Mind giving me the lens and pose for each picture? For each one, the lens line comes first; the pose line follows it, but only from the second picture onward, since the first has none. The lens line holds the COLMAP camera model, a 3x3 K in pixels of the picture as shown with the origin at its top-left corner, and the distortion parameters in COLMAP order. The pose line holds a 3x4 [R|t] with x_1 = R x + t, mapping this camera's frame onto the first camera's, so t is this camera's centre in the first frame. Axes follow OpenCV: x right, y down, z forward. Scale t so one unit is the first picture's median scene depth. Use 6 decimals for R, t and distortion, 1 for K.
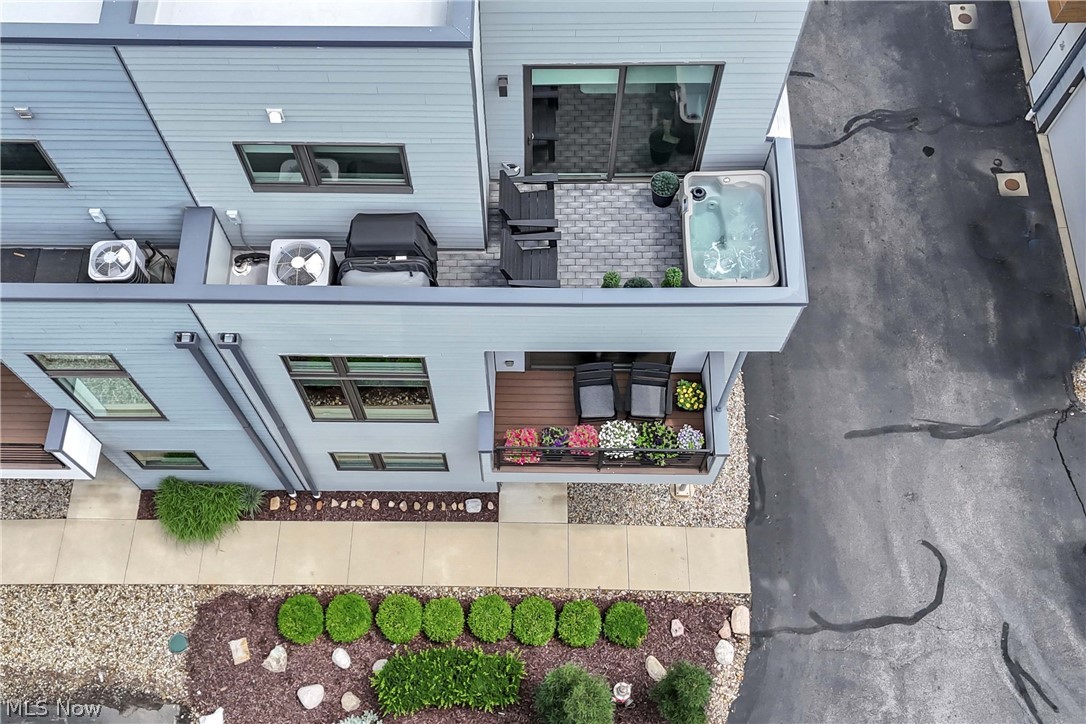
lens RADIAL K [[1088.7, 0, 542.1], [0, 1088.7, 397.8], [0, 0, 1]] dist [0.010381, 0.001367]
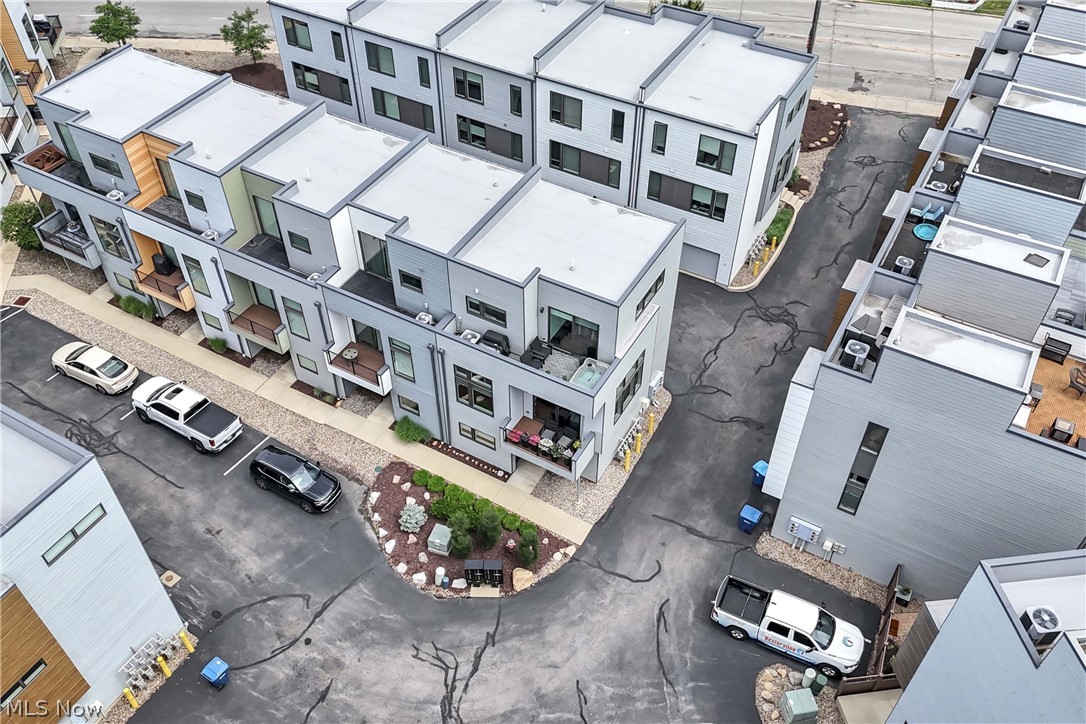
lens RADIAL K [[951.8, 0, 543.0], [0, 951.8, 362.0], [0, 0, 1]] dist [0.004873, 0.001045]
pose [[0.875664, 0.350807, -0.331885, 0.703884], [-0.445552, 0.851963, -0.275032, 0.467611], [0.186270, 0.388708, 0.902336, -1.134248]]
